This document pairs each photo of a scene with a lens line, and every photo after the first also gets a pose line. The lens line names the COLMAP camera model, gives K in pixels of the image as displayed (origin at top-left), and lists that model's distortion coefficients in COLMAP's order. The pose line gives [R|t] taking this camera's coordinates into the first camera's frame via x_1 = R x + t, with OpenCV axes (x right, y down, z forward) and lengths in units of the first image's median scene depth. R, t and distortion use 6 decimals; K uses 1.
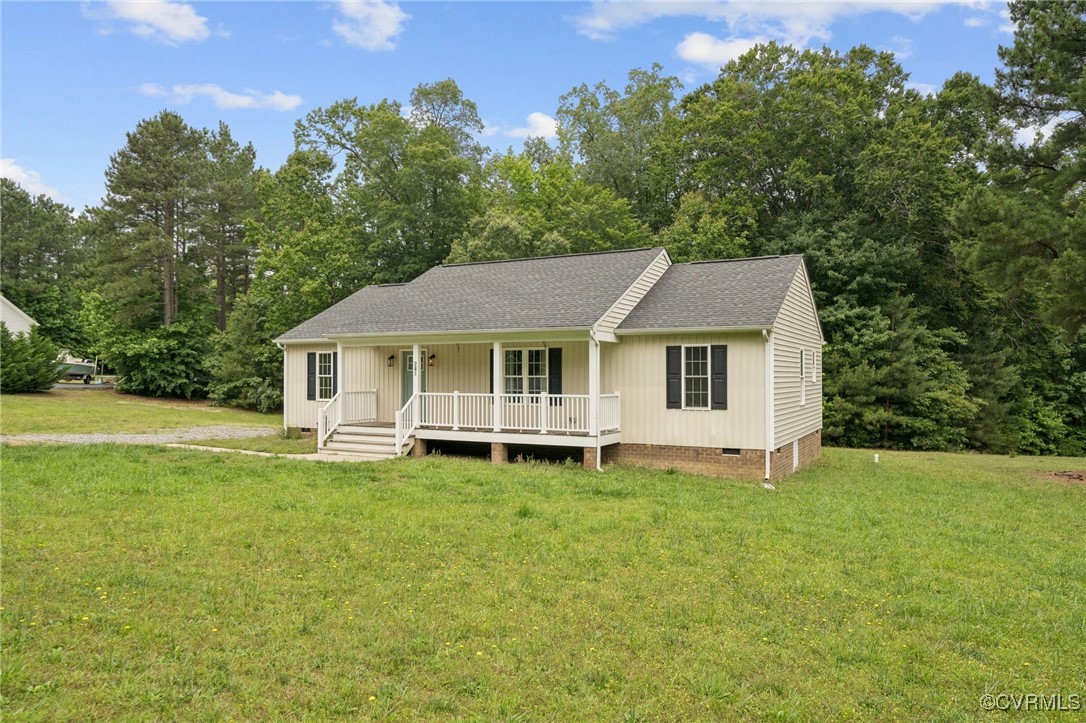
lens RADIAL K [[728.3, 0, 535.7], [0, 728.3, 372.4], [0, 0, 1]] dist [-0.000161, 0.000770]
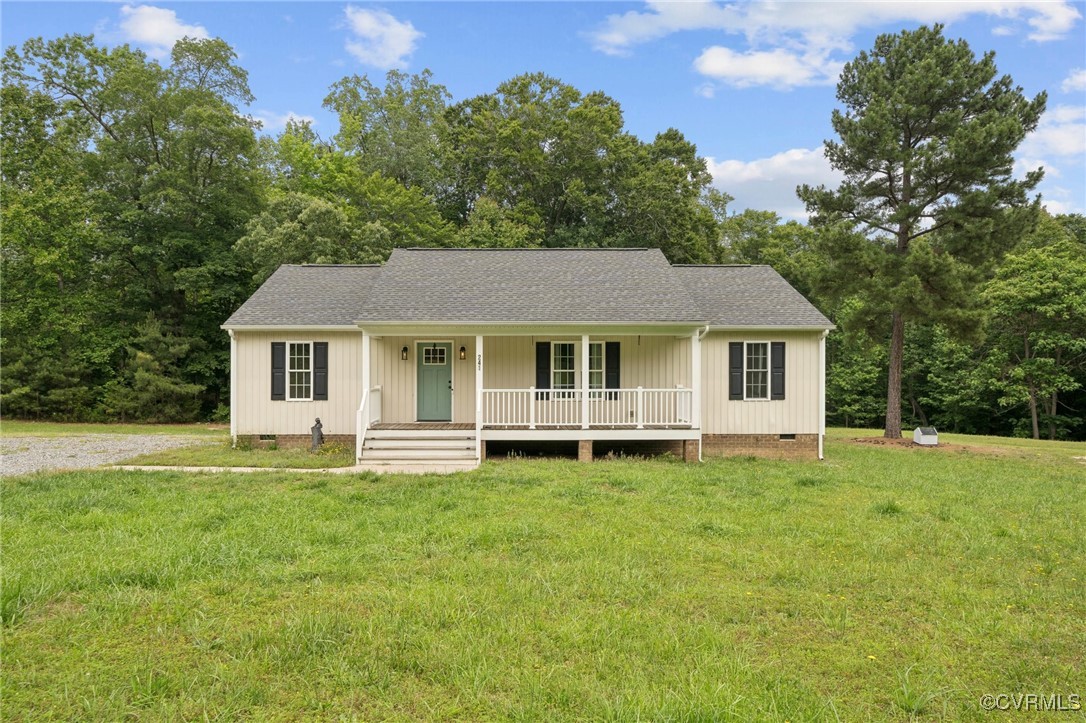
lens RADIAL K [[672.2, 0, 516.6], [0, 672.2, 366.0], [0, 0, 1]] dist [0.002902, -0.002768]
pose [[0.877342, -0.000975, 0.479865, -0.534581], [0.000089, 0.999998, 0.001868, -0.002485], [-0.479866, -0.001596, 0.877340, 0.261458]]
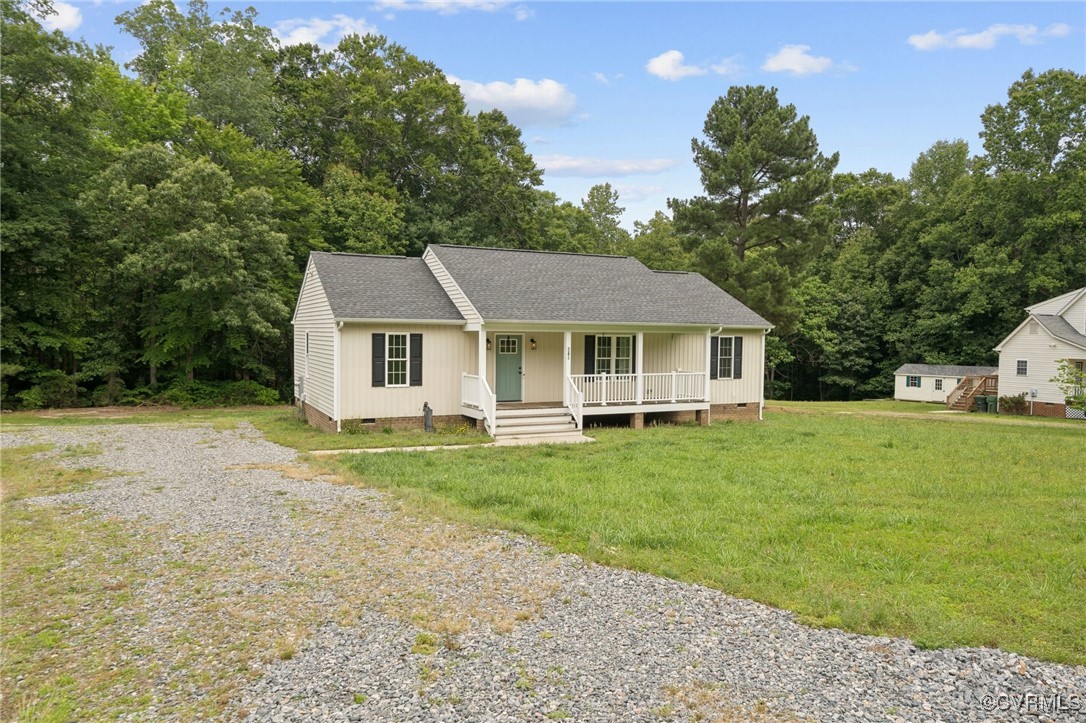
lens RADIAL K [[728.3, 0, 535.7], [0, 728.3, 372.4], [0, 0, 1]] dist [-0.000161, 0.000770]
pose [[0.591072, -0.037774, 0.805734, -1.120898], [-0.011566, 0.998403, 0.055291, -0.038450], [-0.806536, -0.042000, 0.589691, 0.394079]]
